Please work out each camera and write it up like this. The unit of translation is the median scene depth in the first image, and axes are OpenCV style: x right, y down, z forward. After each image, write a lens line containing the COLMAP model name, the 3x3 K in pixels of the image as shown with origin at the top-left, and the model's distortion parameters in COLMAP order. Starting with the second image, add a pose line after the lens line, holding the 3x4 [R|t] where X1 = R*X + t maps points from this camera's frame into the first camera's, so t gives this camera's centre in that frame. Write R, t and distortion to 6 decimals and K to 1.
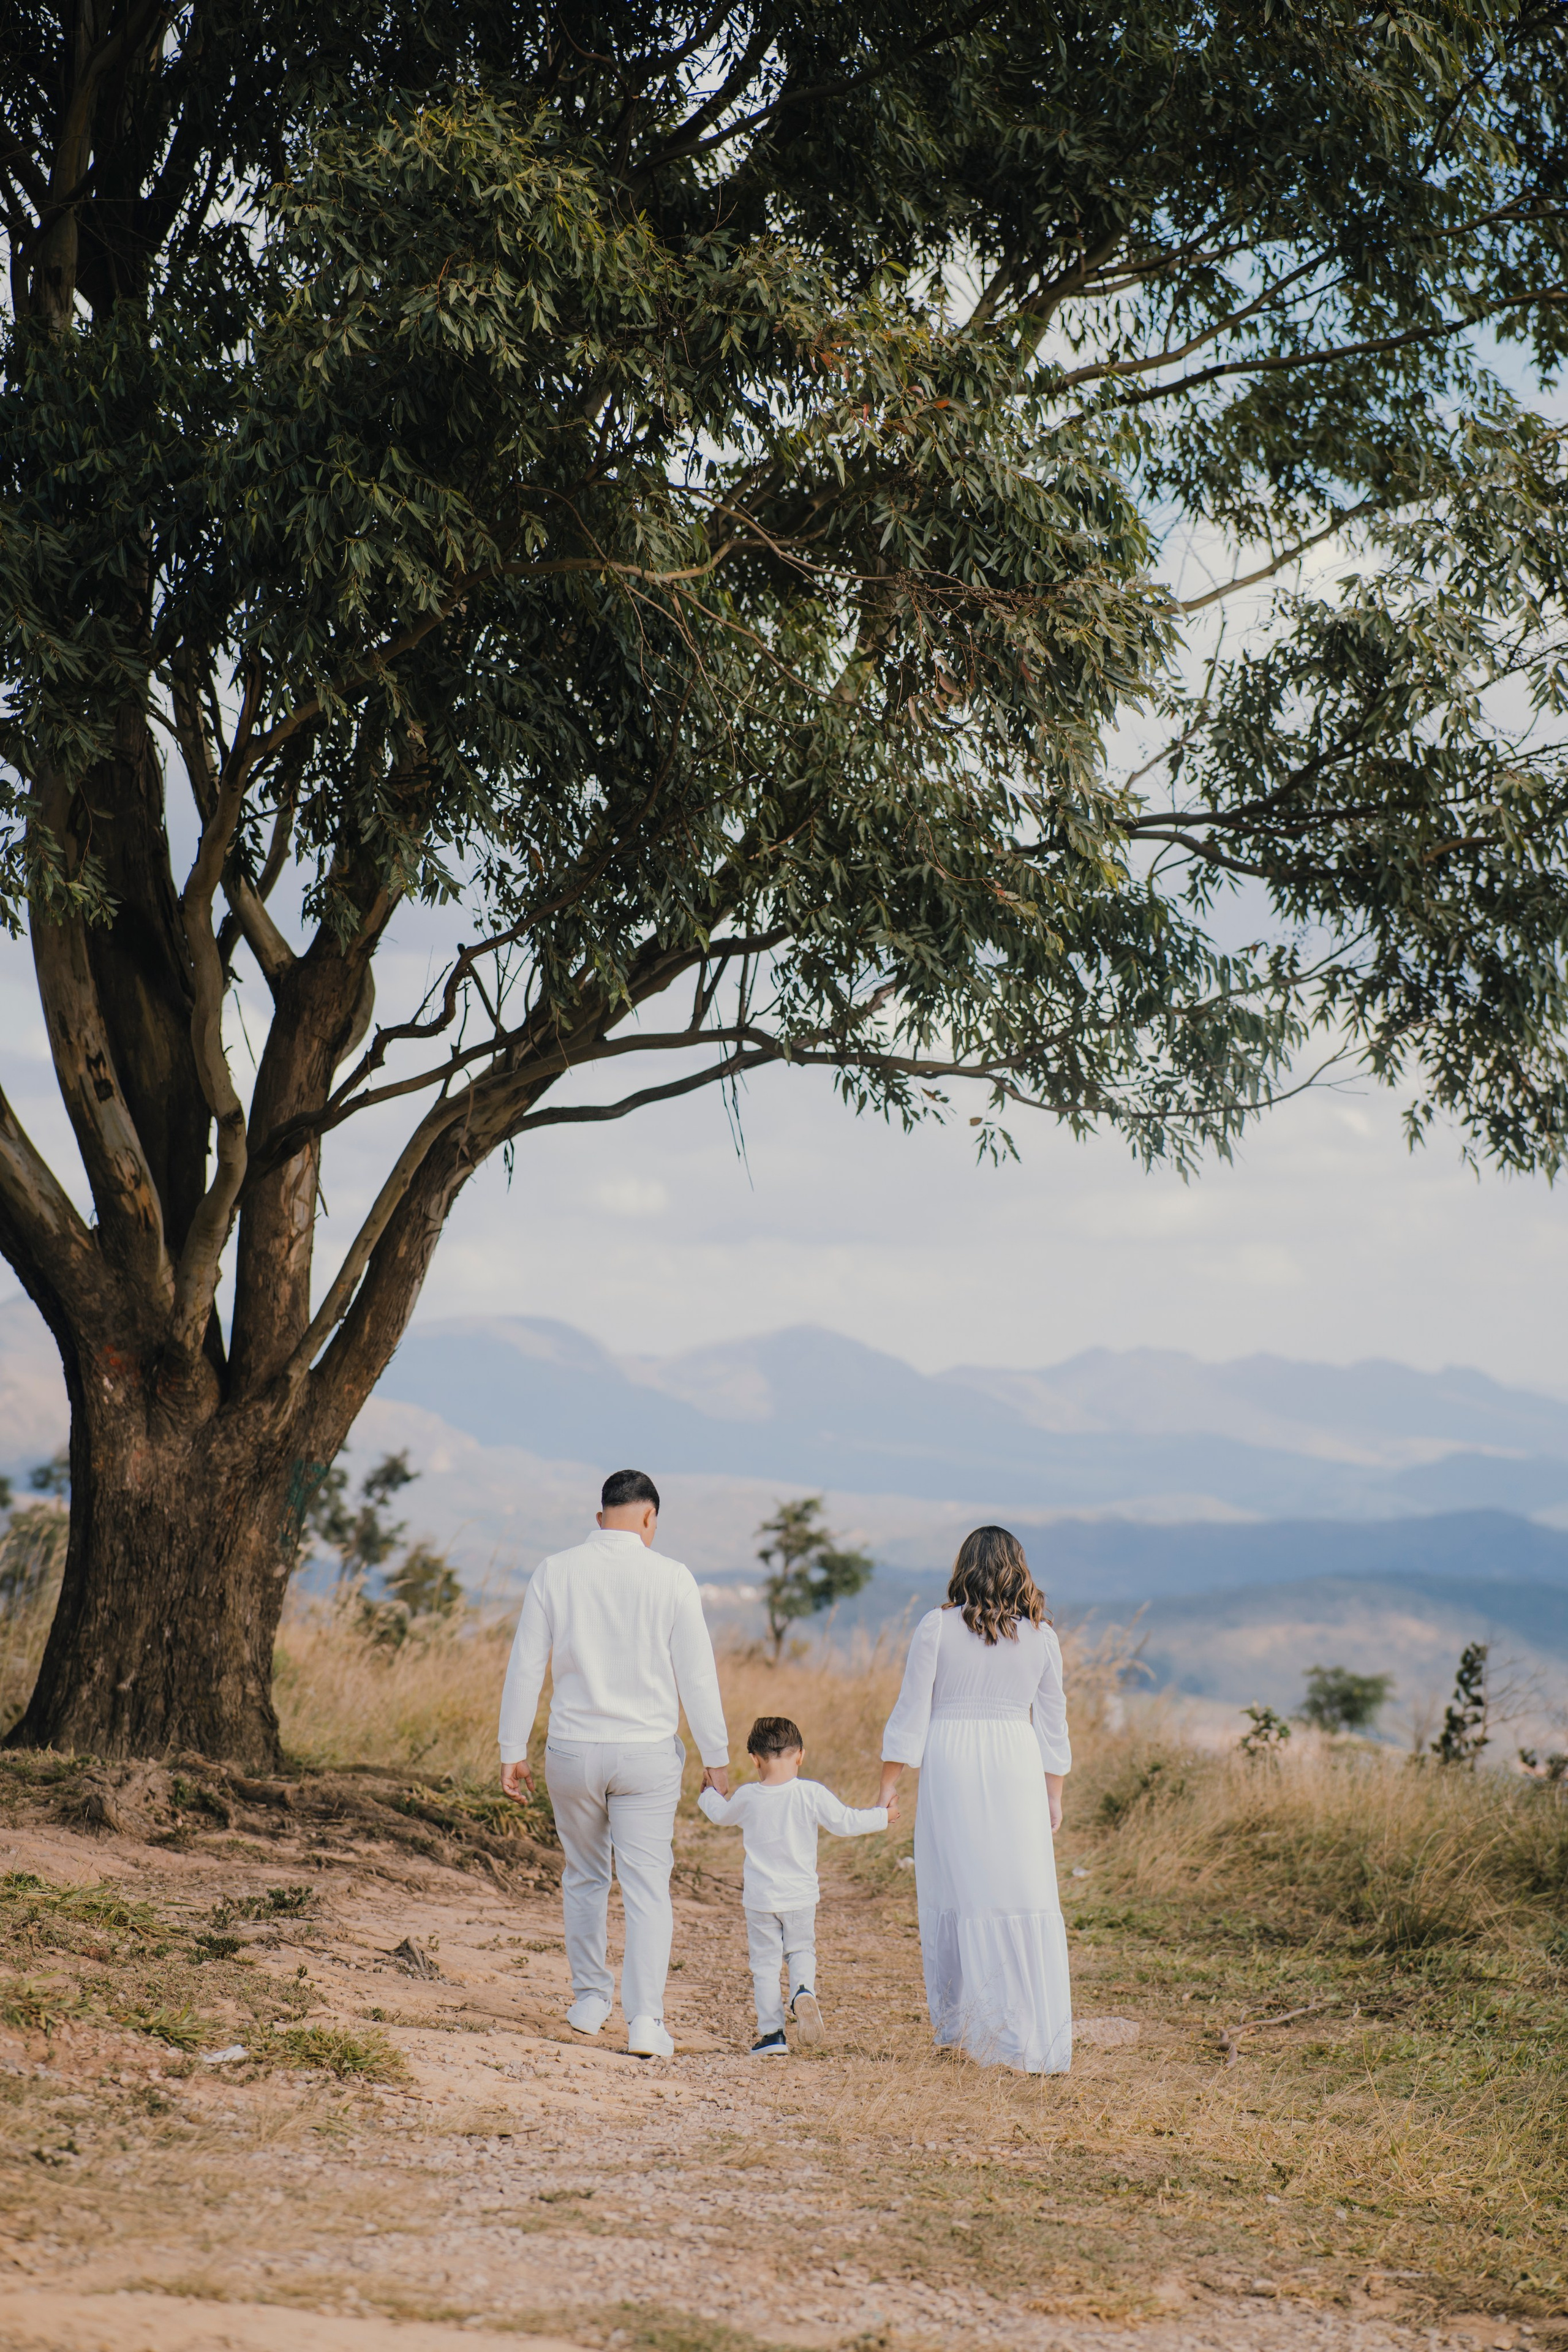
lens RADIAL K [[5632.7, 0, 786.7], [0, 5632.7, 1194.7], [0, 0, 1]] dist [0.335286, 0.000000]
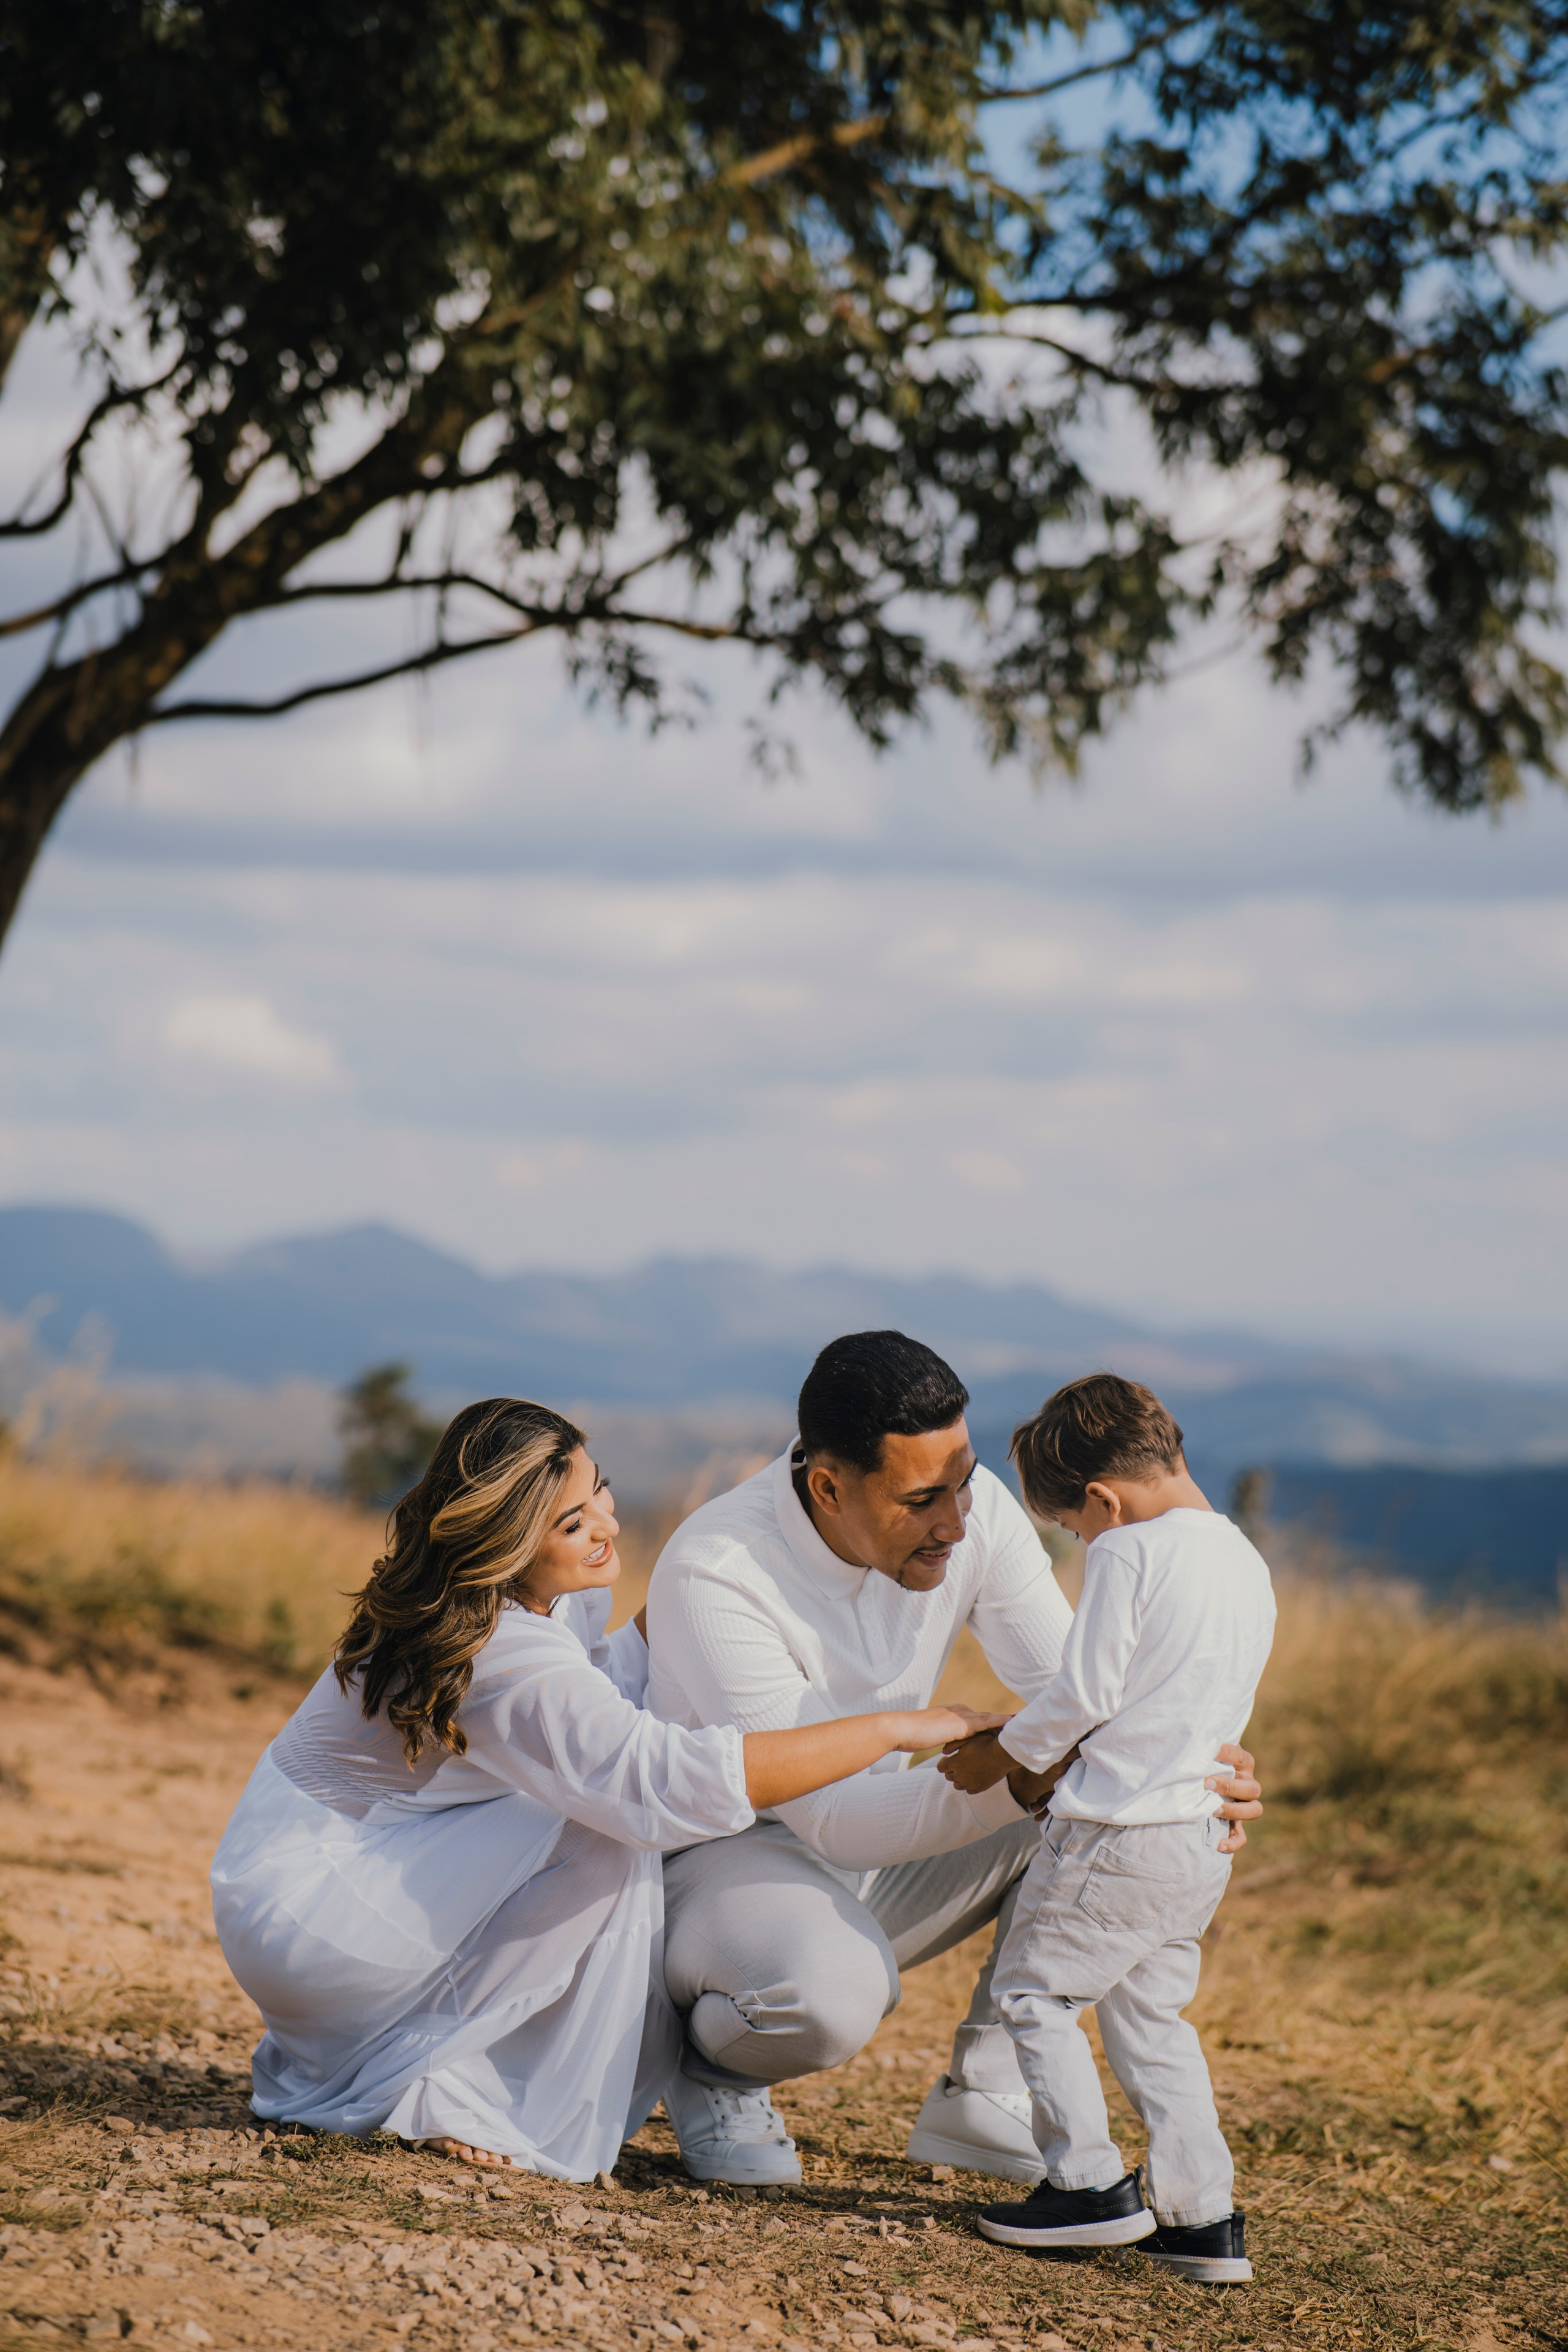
lens RADIAL K [[5632.7, 0, 760.8], [0, 5632.7, 1193.6], [0, 0, 1]] dist [0.335286, 0.000000]
pose [[0.996921, 0.028074, 0.073209, -0.020289], [-0.029242, 0.999461, 0.014941, 0.039892], [-0.072750, -0.017036, 0.997205, 0.239843]]
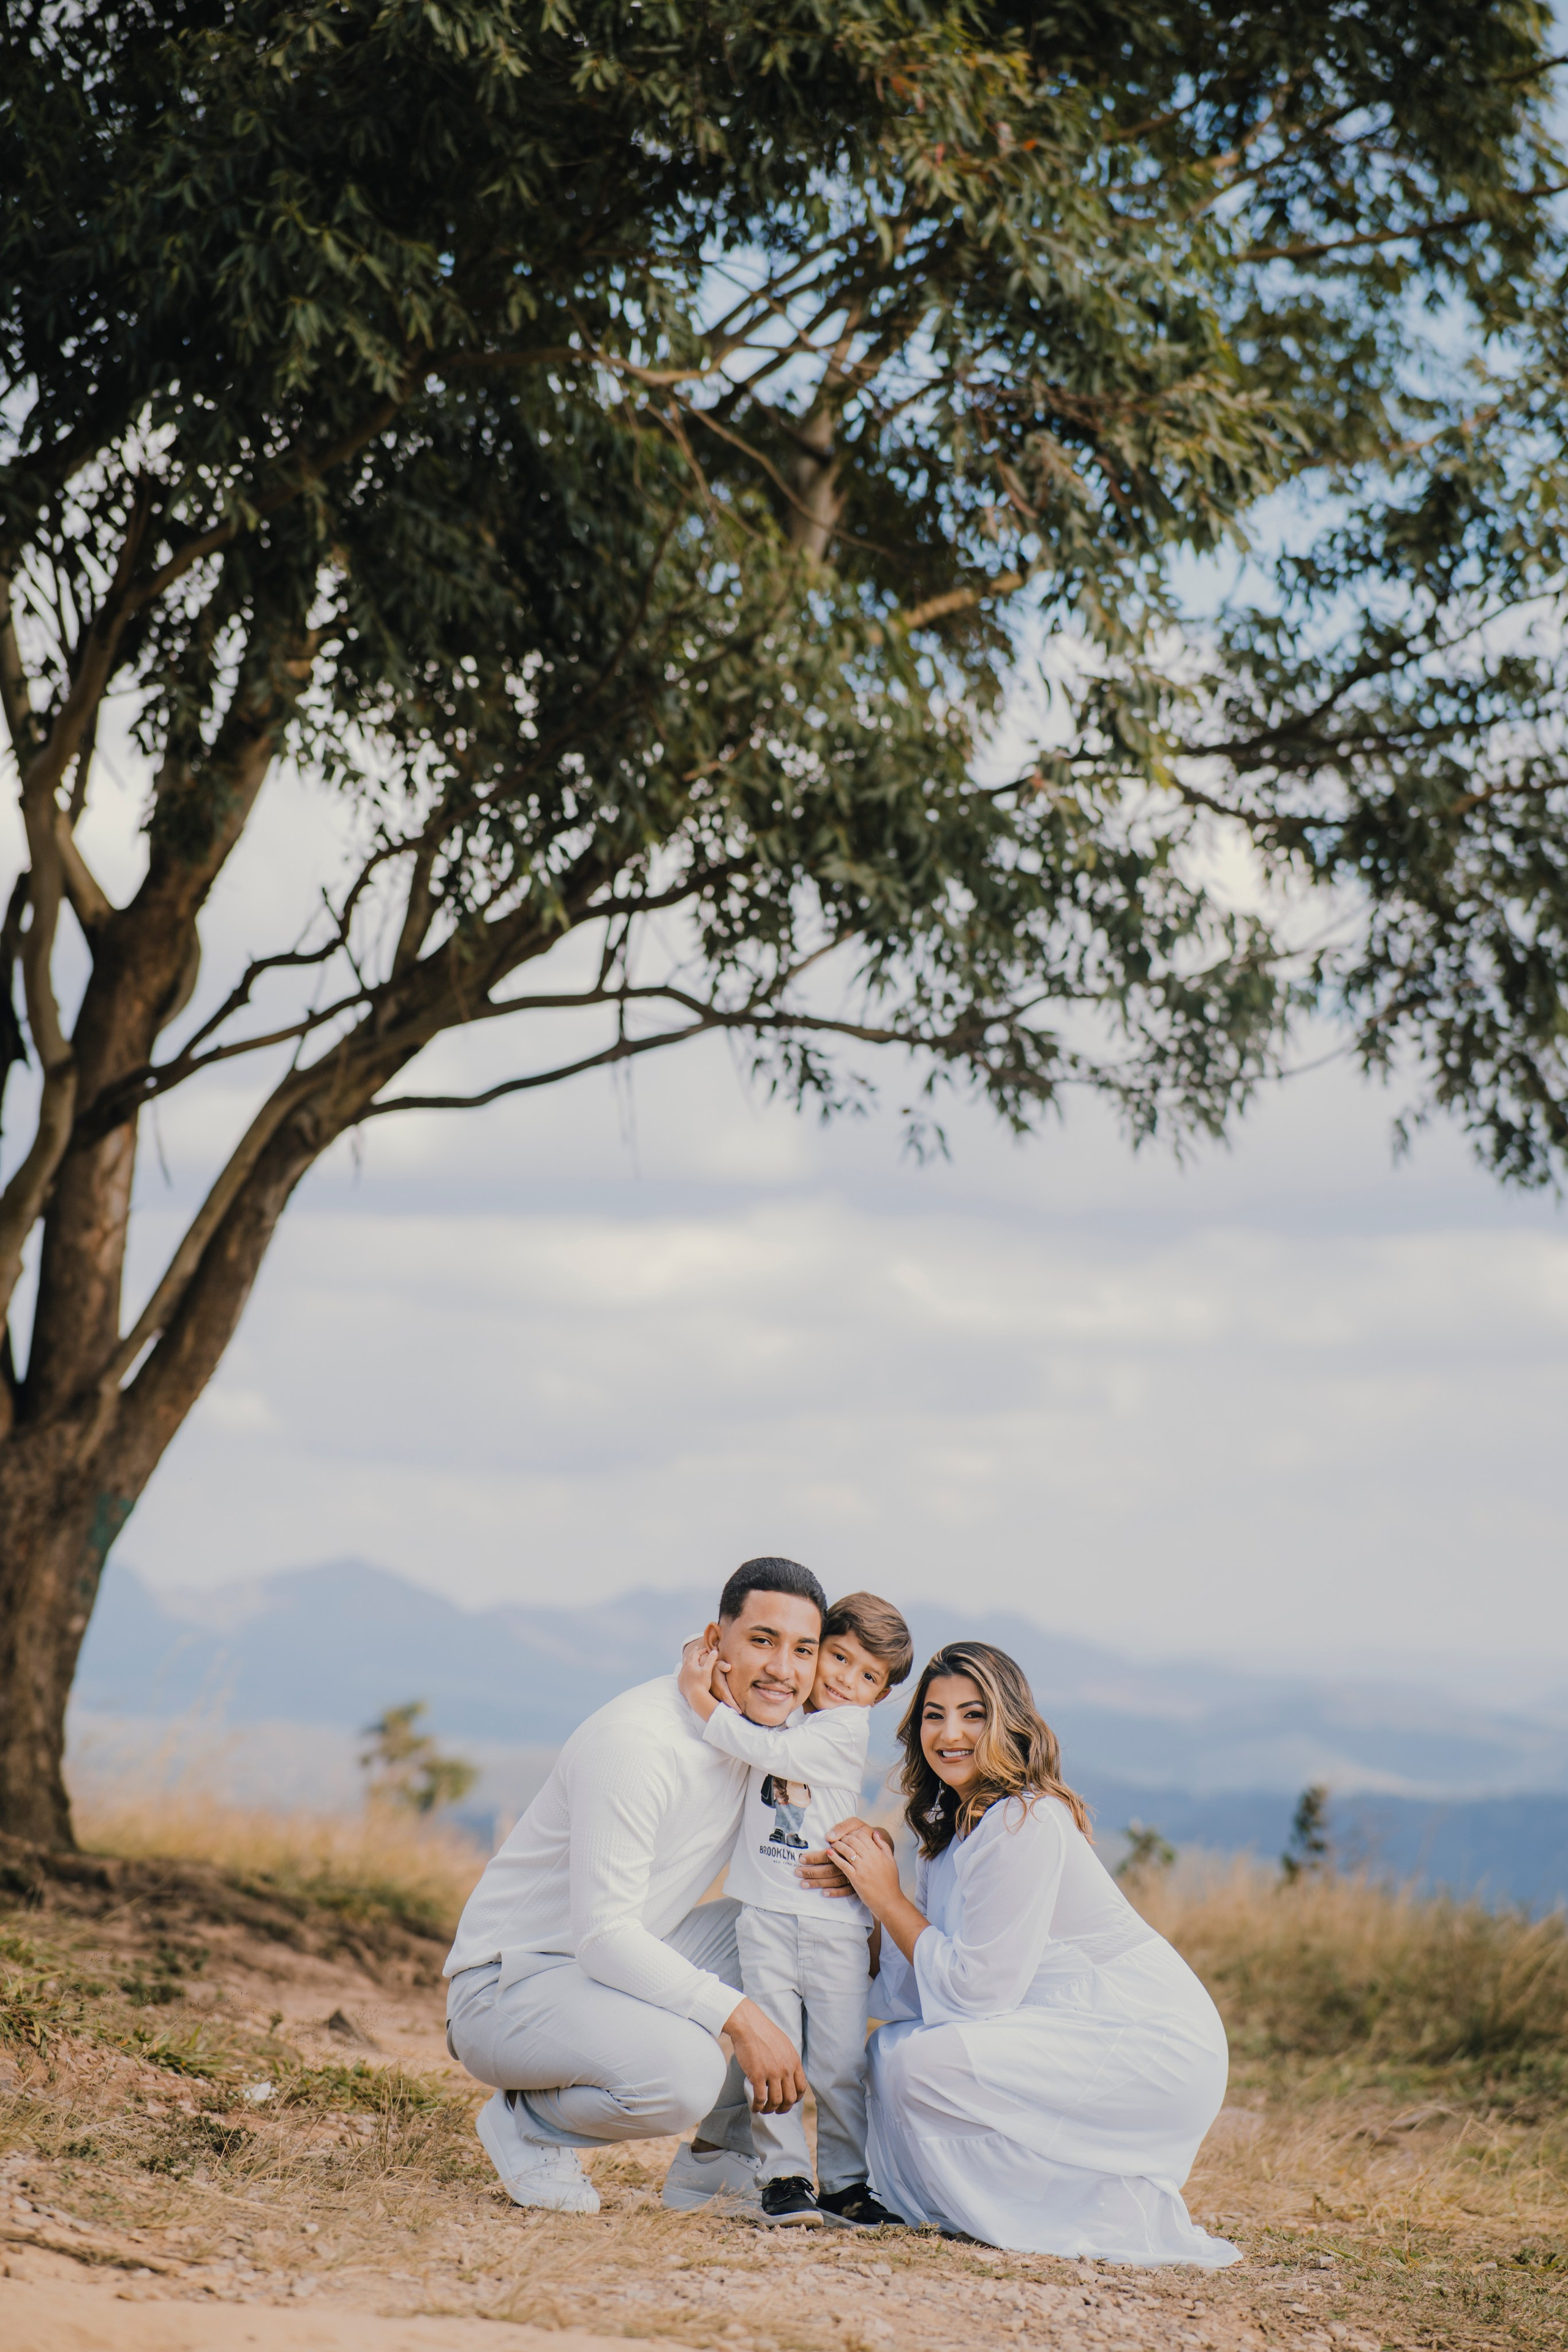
lens RADIAL K [[5632.7, 0, 774.0], [0, 5632.7, 1191.9], [0, 0, 1]] dist [0.335286, 0.000000]
pose [[0.996517, 0.024337, 0.079765, -0.057097], [-0.020803, 0.998777, -0.044844, 0.039178], [-0.080759, 0.043029, 0.995805, 0.143545]]
